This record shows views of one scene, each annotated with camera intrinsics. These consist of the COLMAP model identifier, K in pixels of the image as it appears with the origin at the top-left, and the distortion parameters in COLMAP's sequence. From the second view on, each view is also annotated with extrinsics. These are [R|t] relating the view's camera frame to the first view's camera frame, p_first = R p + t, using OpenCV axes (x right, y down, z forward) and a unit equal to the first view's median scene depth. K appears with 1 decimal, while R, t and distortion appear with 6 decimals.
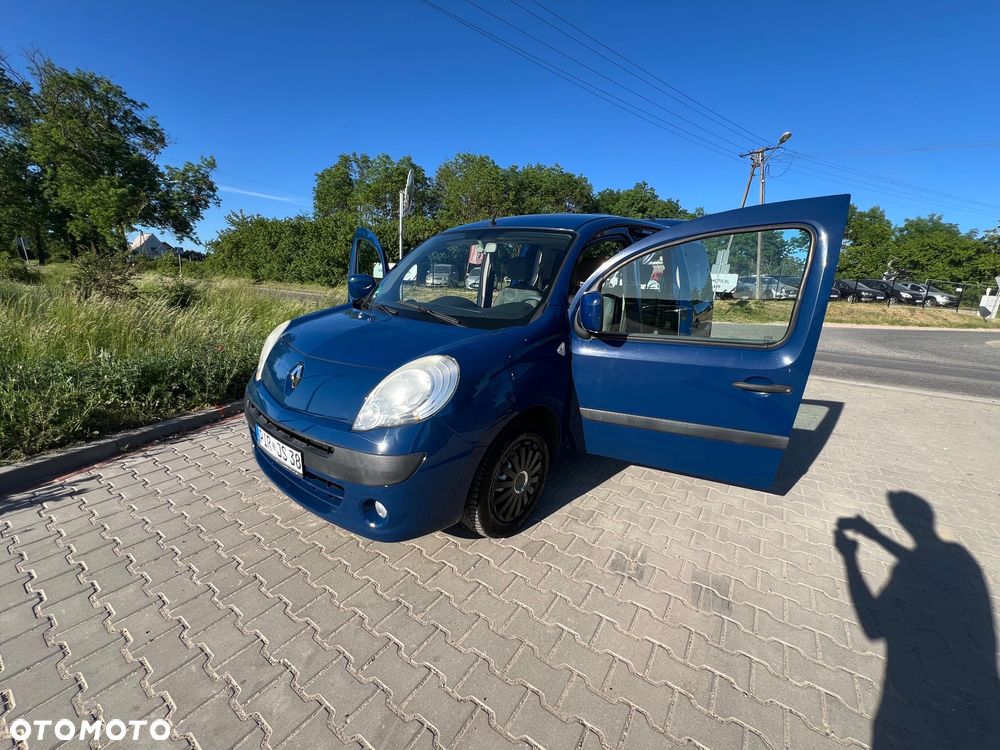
lens RADIAL K [[401.9, 0, 496.2], [0, 401.9, 374.3], [0, 0, 1]] dist [-0.001137, -0.000124]
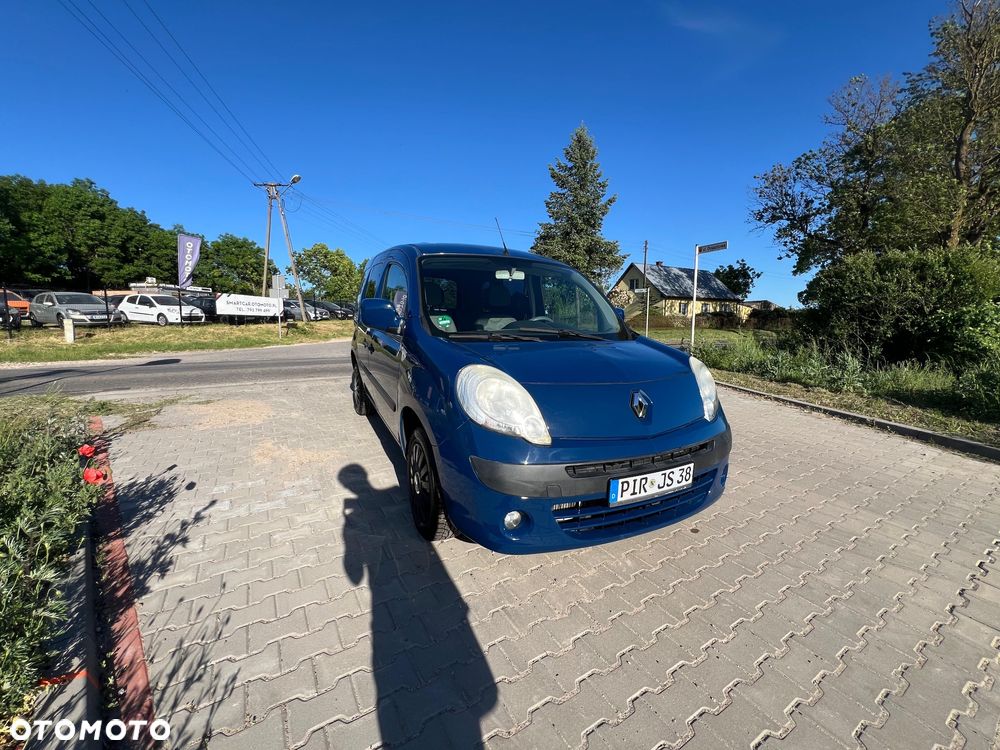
lens RADIAL K [[399.5, 0, 498.1], [0, 399.5, 375.9], [0, 0, 1]] dist [-0.002193, 0.000225]
pose [[0.410626, -0.174532, 0.894944, -0.086014], [0.220364, 0.971410, 0.088335, -0.012953], [-0.884774, 0.160941, 0.437347, 0.050429]]
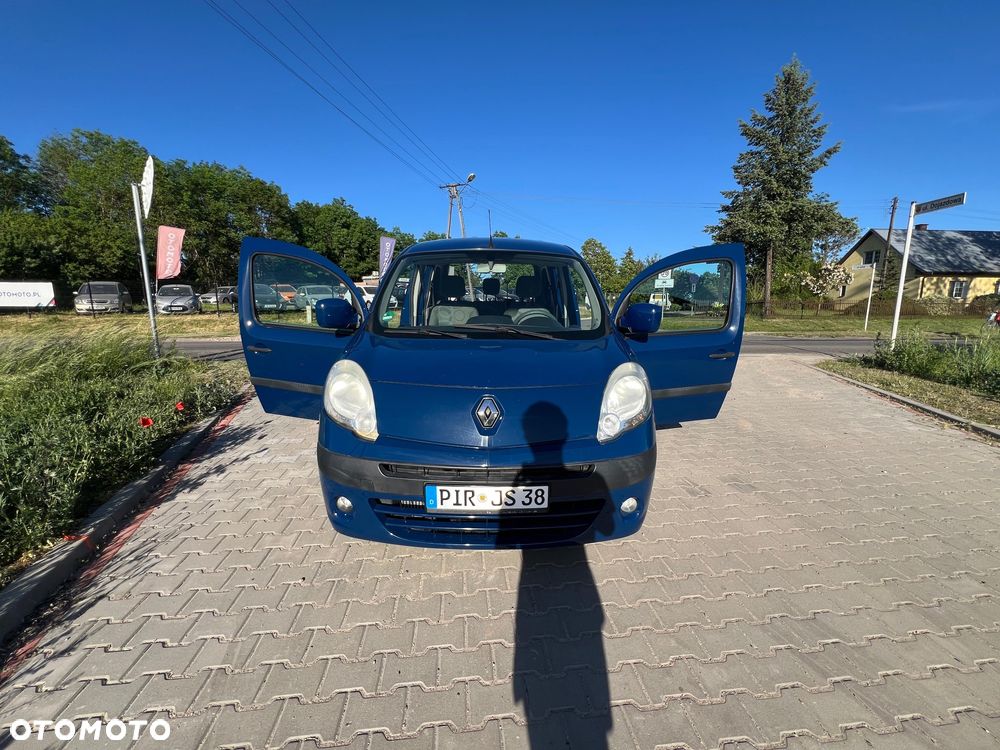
lens RADIAL K [[399.5, 0, 498.1], [0, 399.5, 375.9], [0, 0, 1]] dist [-0.002193, 0.000225]
pose [[0.759198, -0.163500, 0.629990, -0.059559], [0.180933, 0.982798, 0.037021, -0.006150], [-0.625206, 0.085880, 0.775721, 0.016825]]
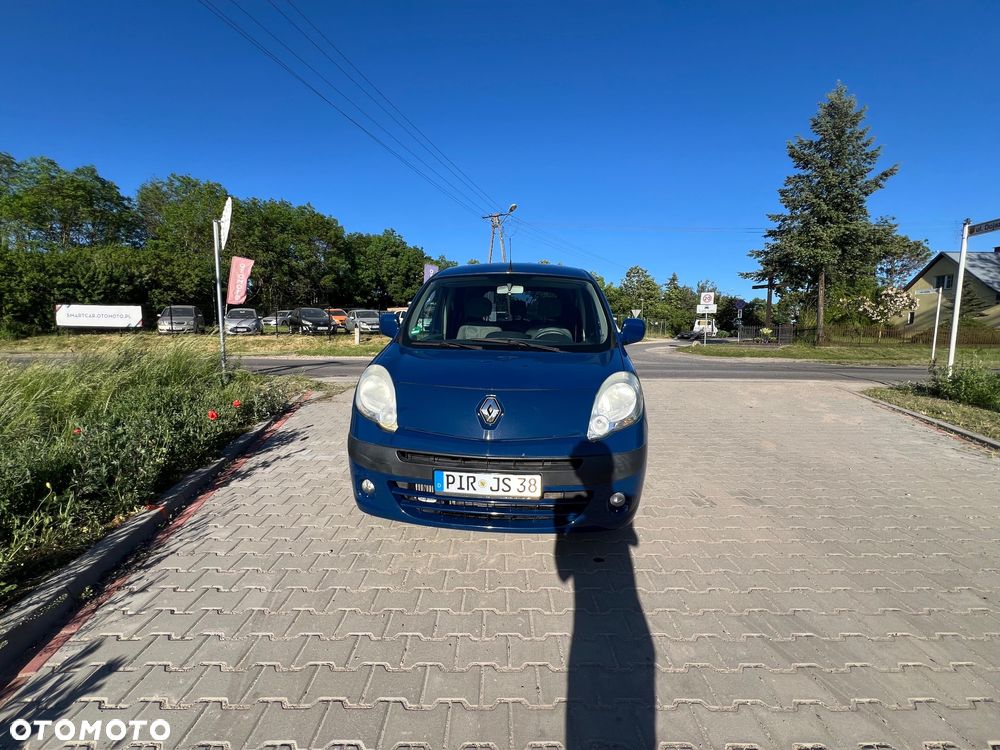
lens RADIAL K [[399.5, 0, 498.1], [0, 399.5, 375.9], [0, 0, 1]] dist [-0.002193, 0.000225]
pose [[0.821919, -0.108422, 0.559191, -0.060636], [0.157880, 0.986617, -0.040763, -0.002247], [-0.547287, 0.121788, 0.828036, 0.007544]]
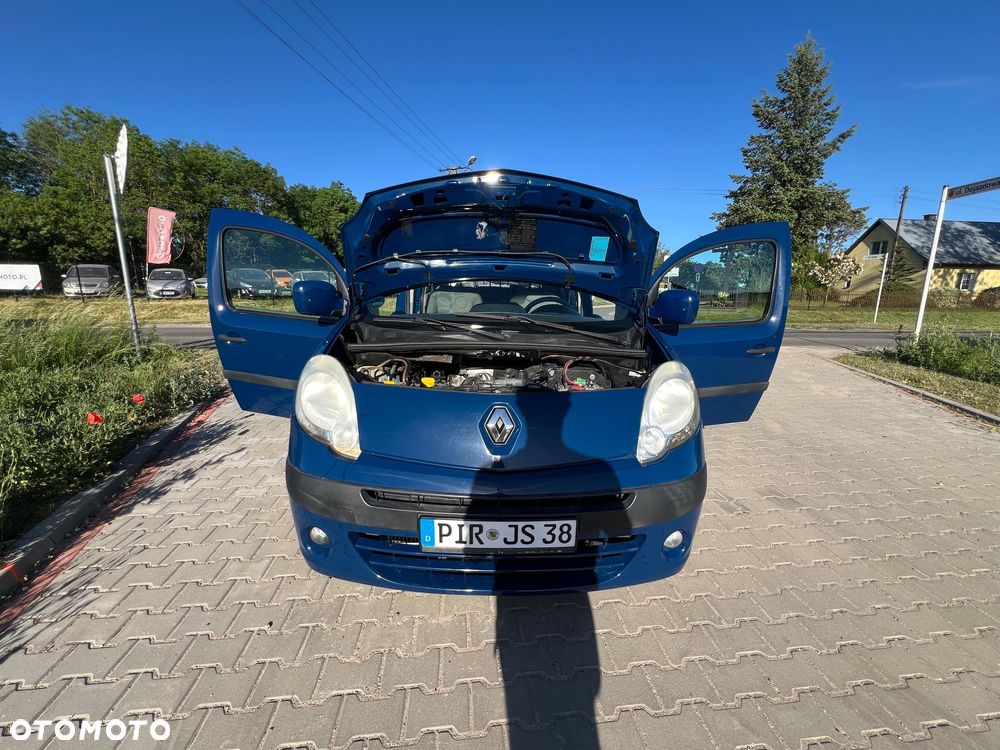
lens RADIAL K [[399.5, 0, 497.8], [0, 399.5, 375.5], [0, 0, 1]] dist [-0.001055, -0.000588]
pose [[0.759275, -0.173979, 0.627083, -0.053627], [0.171646, 0.983019, 0.064900, -0.007448], [-0.627725, 0.058359, 0.776244, 0.026352]]
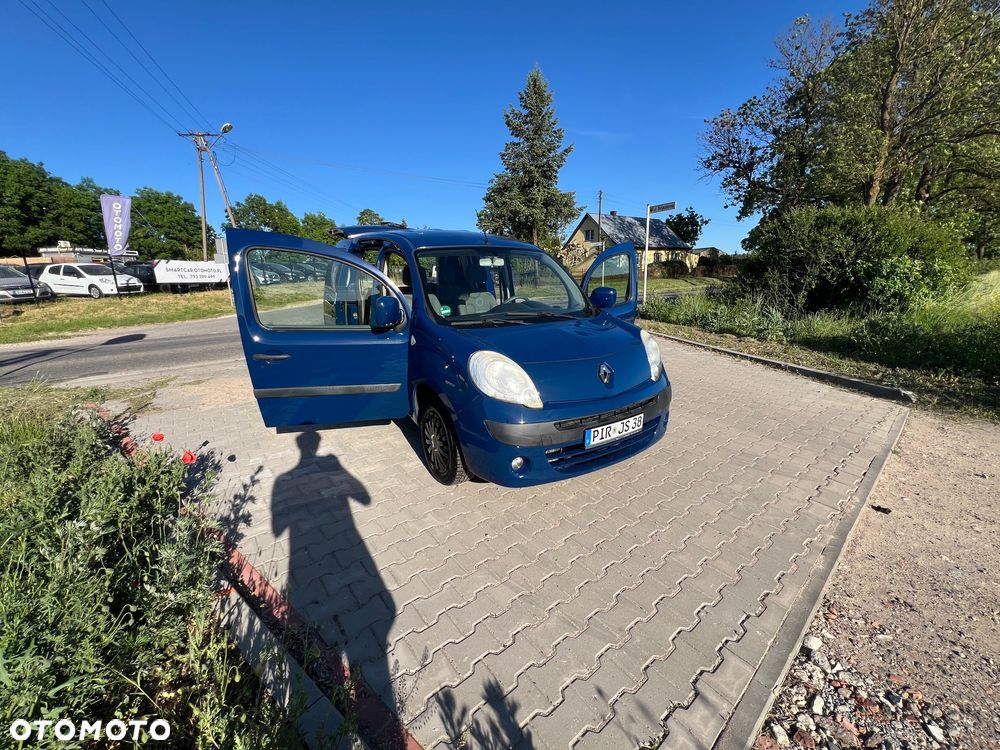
lens RADIAL K [[399.5, 0, 498.1], [0, 399.5, 375.9], [0, 0, 1]] dist [-0.002193, 0.000225]
pose [[0.309364, -0.295113, 0.903993, -0.102394], [0.255195, 0.941521, 0.220031, -0.020796], [-0.916062, 0.162624, 0.366584, 0.048910]]
